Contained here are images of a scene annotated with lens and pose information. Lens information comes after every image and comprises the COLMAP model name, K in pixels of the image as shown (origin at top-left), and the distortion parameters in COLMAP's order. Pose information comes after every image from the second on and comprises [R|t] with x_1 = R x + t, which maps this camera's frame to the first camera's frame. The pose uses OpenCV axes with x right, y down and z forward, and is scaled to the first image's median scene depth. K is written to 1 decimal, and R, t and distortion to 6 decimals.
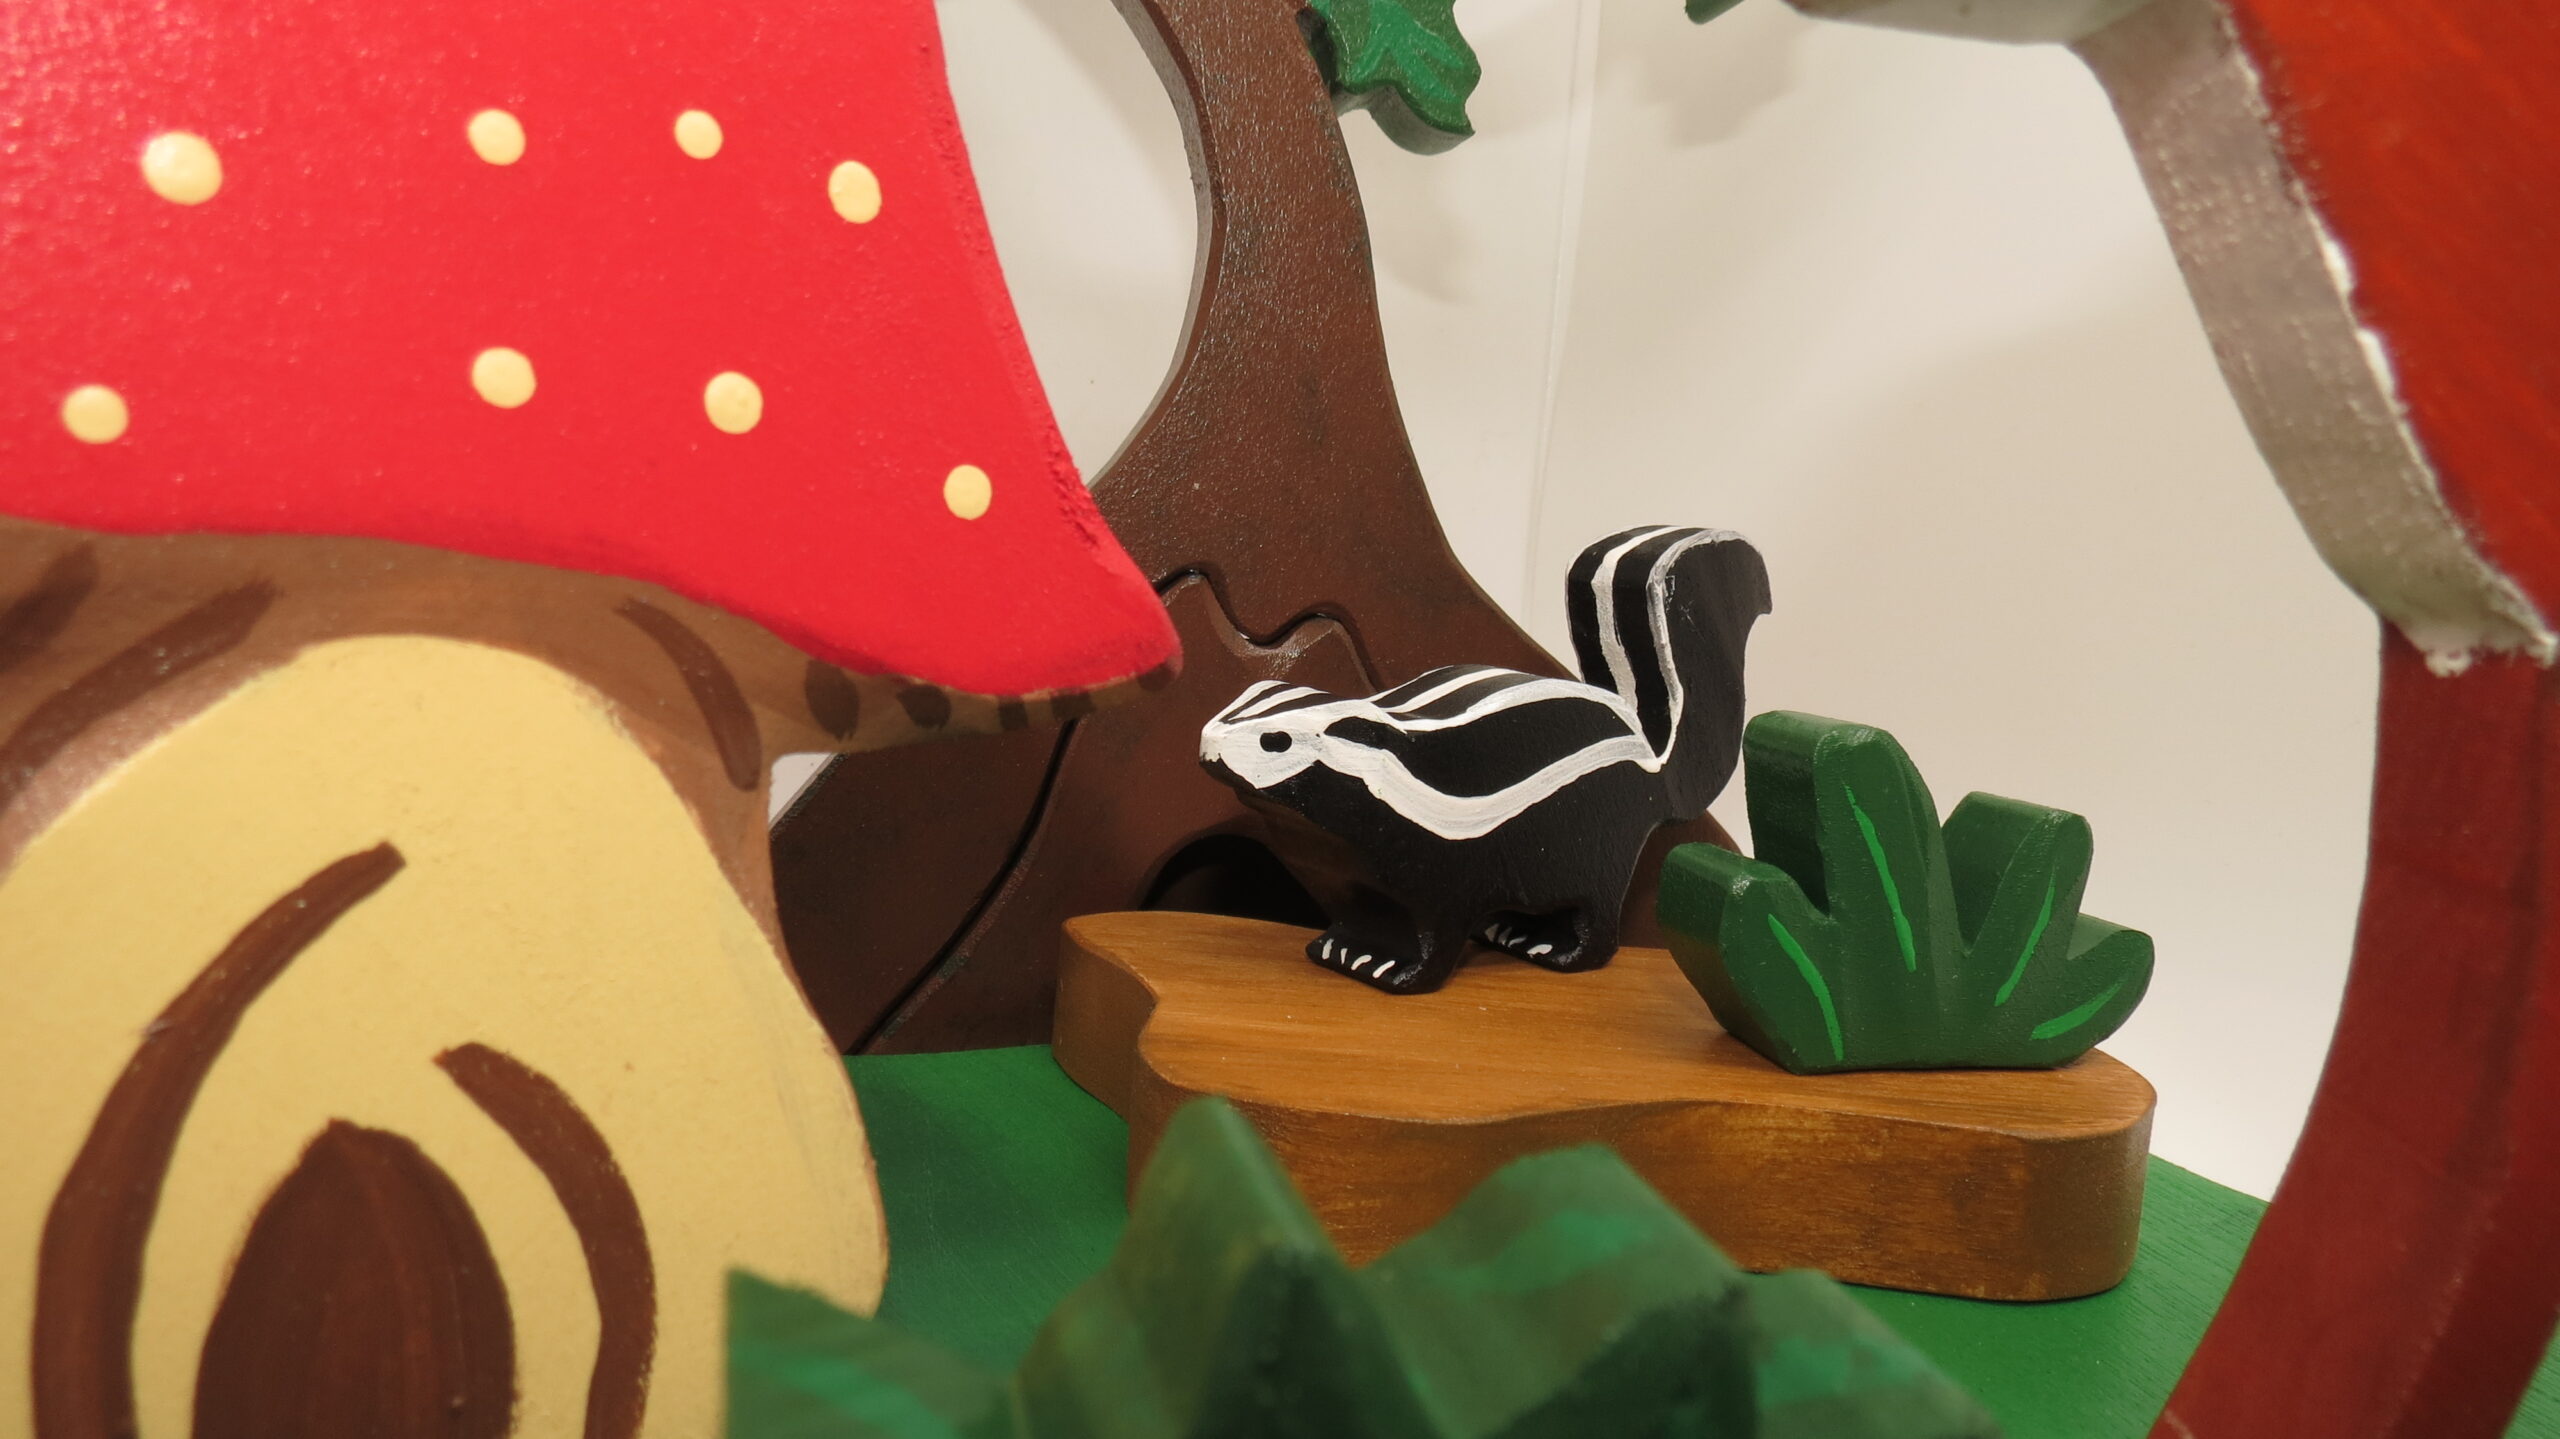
lens RADIAL K [[1830.9, 0, 1285.4], [0, 1830.9, 715.4], [0, 0, 1]] dist [-0.025953, 0.007917]
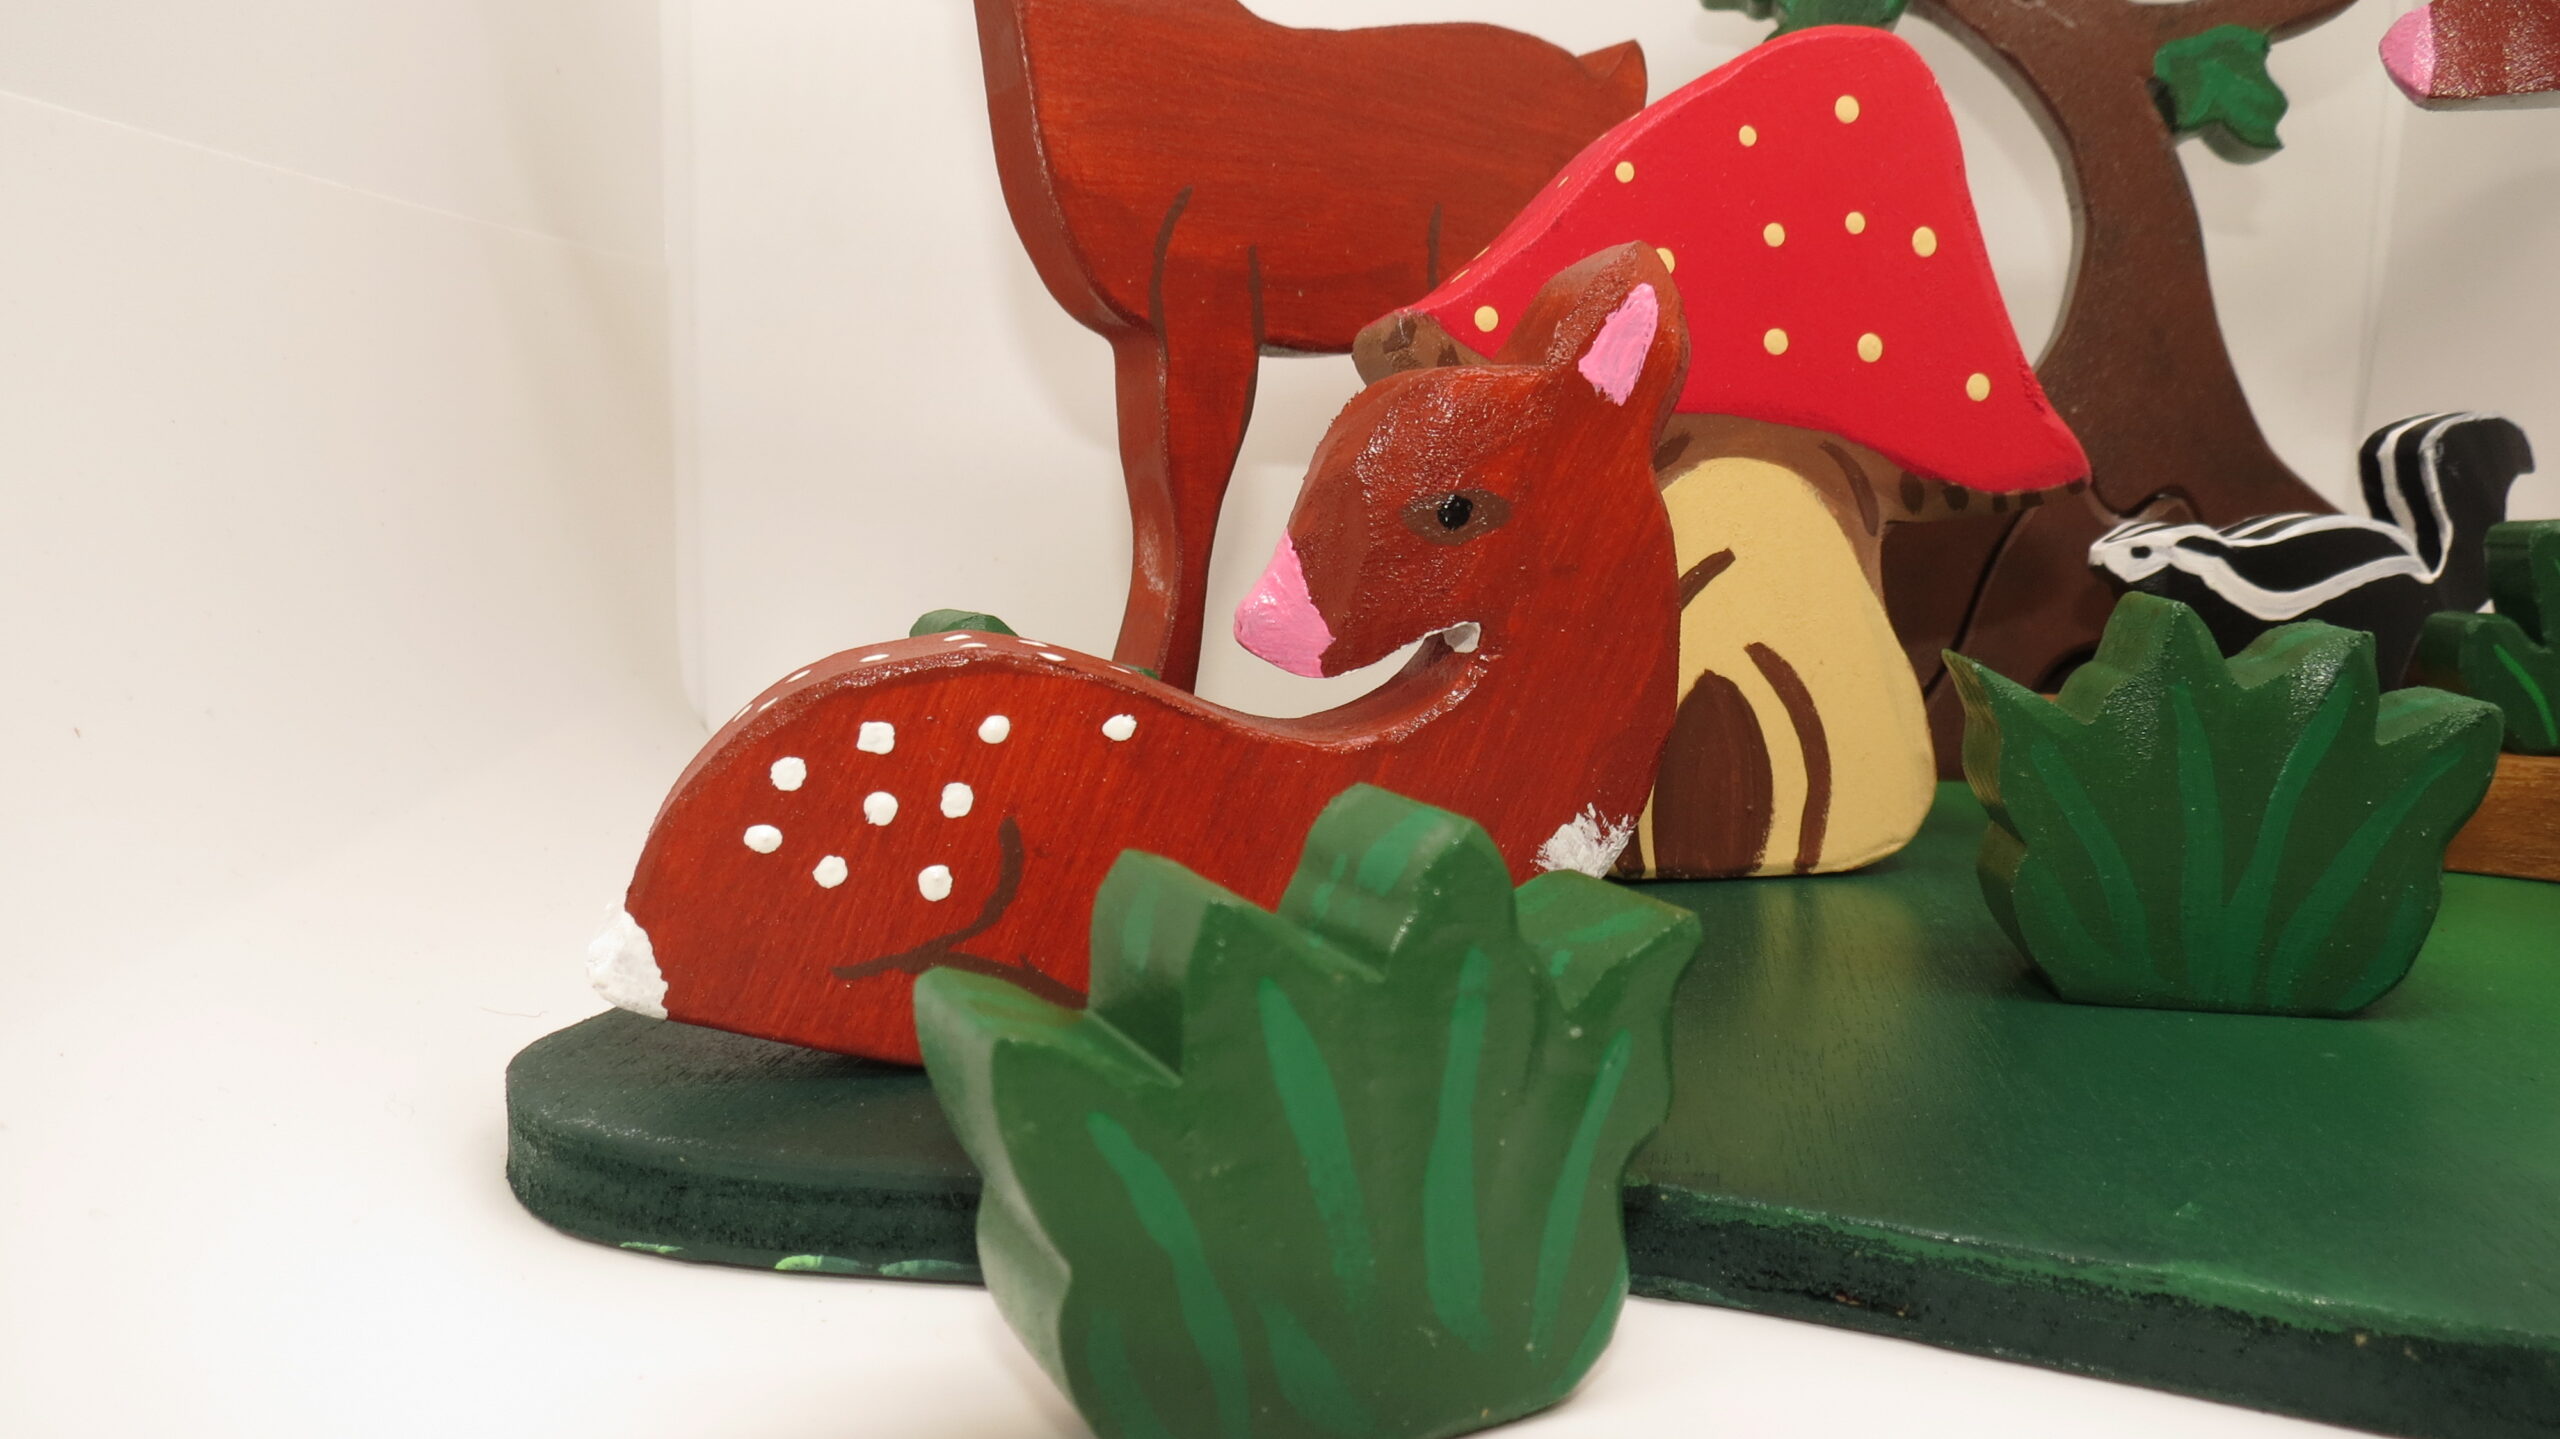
lens RADIAL K [[1830.9, 0, 1283.4], [0, 1830.9, 723.0], [0, 0, 1]] dist [-0.025953, 0.007917]
pose [[0.912146, -0.004775, -0.409838, -0.052194], [0.000420, 0.999942, -0.010716, 0.250552], [0.409865, 0.009602, 0.912096, -1.052348]]
